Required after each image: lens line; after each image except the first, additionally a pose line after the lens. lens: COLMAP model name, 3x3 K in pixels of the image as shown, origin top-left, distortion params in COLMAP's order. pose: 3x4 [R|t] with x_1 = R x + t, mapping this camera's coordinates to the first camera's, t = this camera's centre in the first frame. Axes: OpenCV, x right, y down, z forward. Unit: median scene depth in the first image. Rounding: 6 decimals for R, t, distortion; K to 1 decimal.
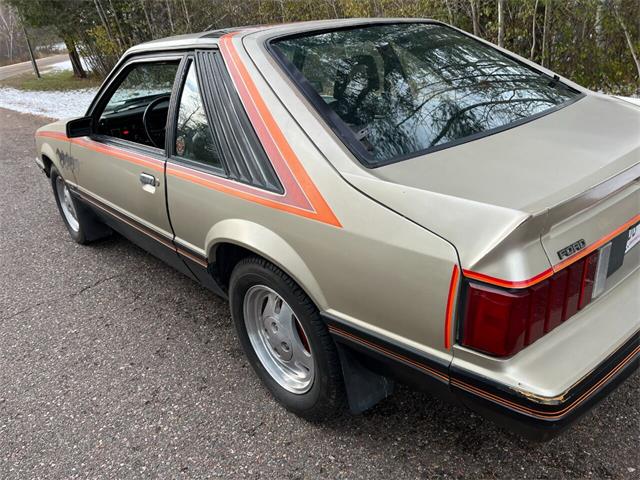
lens RADIAL K [[486.0, 0, 320.0], [0, 486.0, 240.0], [0, 0, 1]] dist [0.078978, -0.120540]
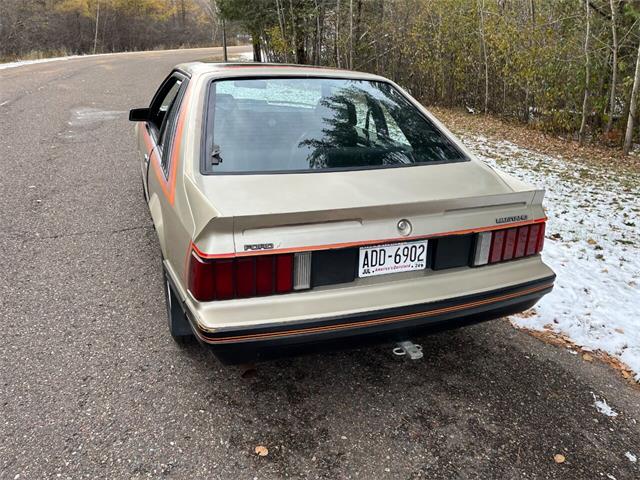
lens RADIAL K [[486.0, 0, 320.0], [0, 486.0, 240.0], [0, 0, 1]] dist [0.078978, -0.120540]
pose [[0.931668, 0.239552, -0.273146, 0.761446], [-0.244674, 0.969479, 0.015690, -0.051853], [0.268568, 0.052214, 0.961845, -0.309113]]
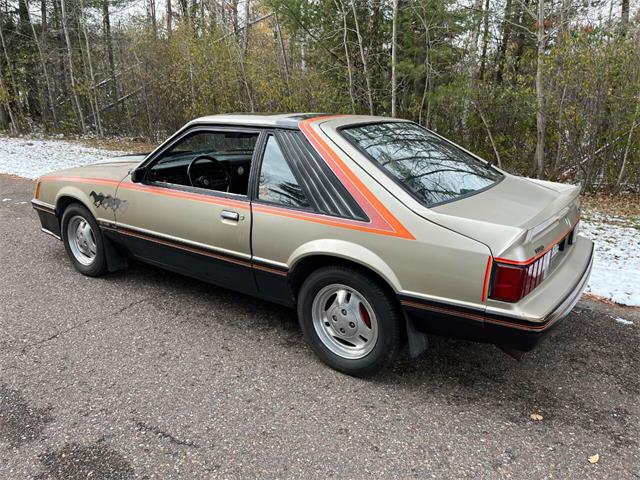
lens RADIAL K [[488.4, 0, 325.4], [0, 488.4, 243.2], [0, 0, 1]] dist [0.066524, -0.094048]
pose [[0.966537, 0.031413, 0.254598, -0.585489], [0.000824, 0.992089, -0.125535, 0.168231], [-0.256528, 0.121544, 0.958864, -0.494523]]
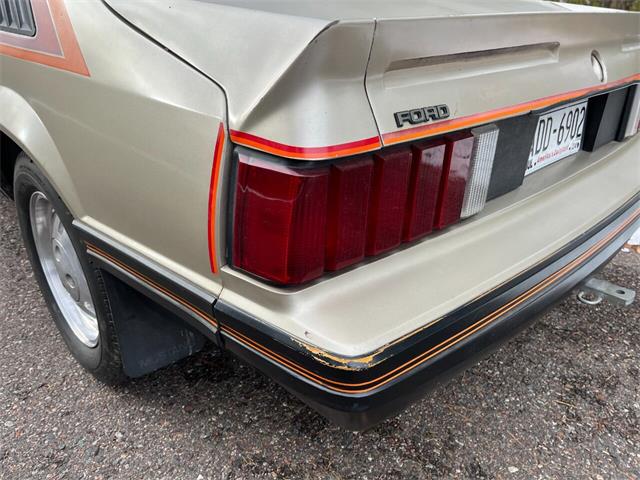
lens RADIAL K [[486.0, 0, 320.0], [0, 486.0, 240.0], [0, 0, 1]] dist [0.078978, -0.120540]
pose [[0.993156, 0.073661, 0.090640, 0.236521], [-0.078942, 0.995298, 0.056122, 0.098015], [-0.086080, -0.062893, 0.994301, 0.283484]]
